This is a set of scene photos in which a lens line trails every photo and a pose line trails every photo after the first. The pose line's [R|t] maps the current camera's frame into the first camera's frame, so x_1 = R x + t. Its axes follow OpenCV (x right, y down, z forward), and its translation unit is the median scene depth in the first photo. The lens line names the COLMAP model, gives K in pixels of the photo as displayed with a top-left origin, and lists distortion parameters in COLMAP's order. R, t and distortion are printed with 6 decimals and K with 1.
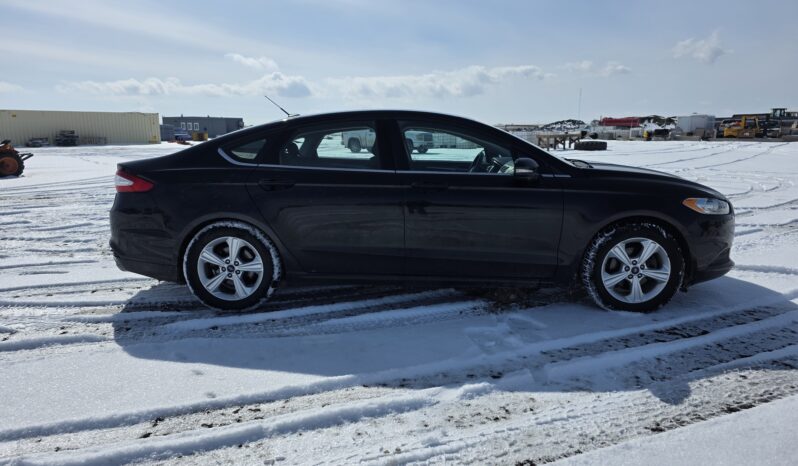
lens RADIAL K [[538.7, 0, 394.6], [0, 538.7, 217.2], [0, 0, 1]] dist [0.068742, -0.071329]
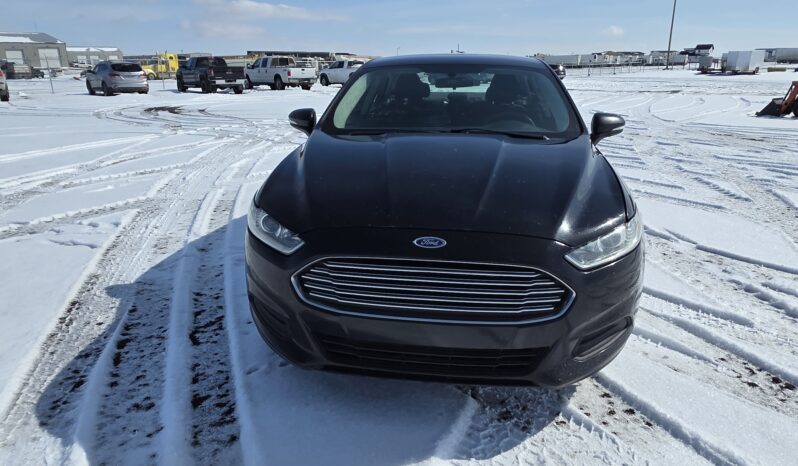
lens RADIAL K [[539.2, 0, 399.0], [0, 539.2, 233.0], [0, 0, 1]] dist [-0.001231, 0.002009]
pose [[-0.099975, 0.293347, -0.950764, 1.151761], [-0.152438, 0.939755, 0.305979, -0.214271], [0.983244, 0.175522, -0.049235, 1.206120]]
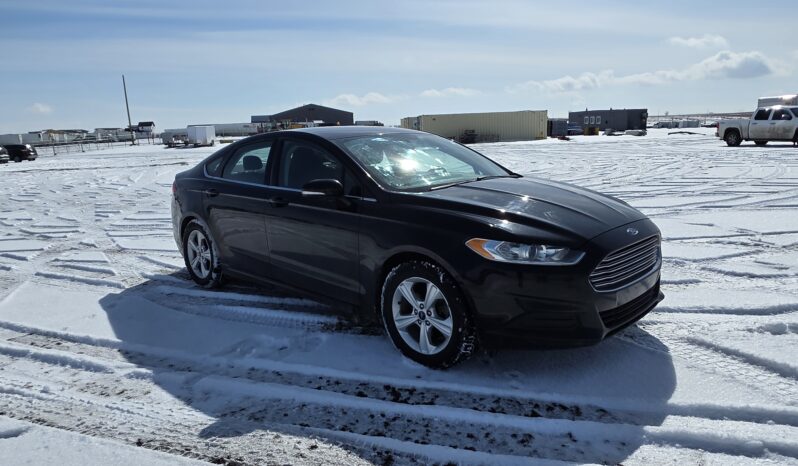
lens RADIAL K [[539.2, 0, 399.0], [0, 539.2, 233.0], [0, 0, 1]] dist [-0.001231, 0.002009]
pose [[0.733688, 0.098106, -0.672366, 0.966301], [-0.068117, 0.995157, 0.070876, -0.088049], [0.676063, -0.006202, 0.736818, 0.352572]]
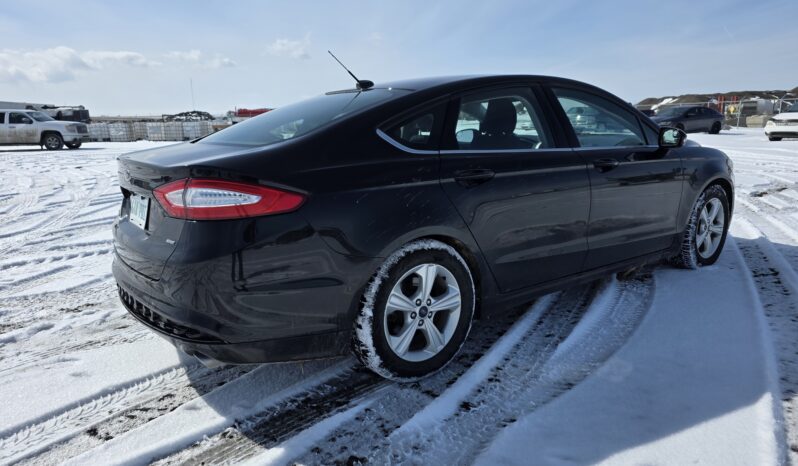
lens RADIAL K [[531.4, 0, 396.3], [0, 531.4, 237.0], [0, 0, 1]] dist [0.062164, -0.059053]
pose [[0.785157, -0.143647, 0.602407, -0.712870], [0.111557, 0.989621, 0.090582, -0.058171], [-0.609167, -0.003918, 0.793033, 0.513801]]
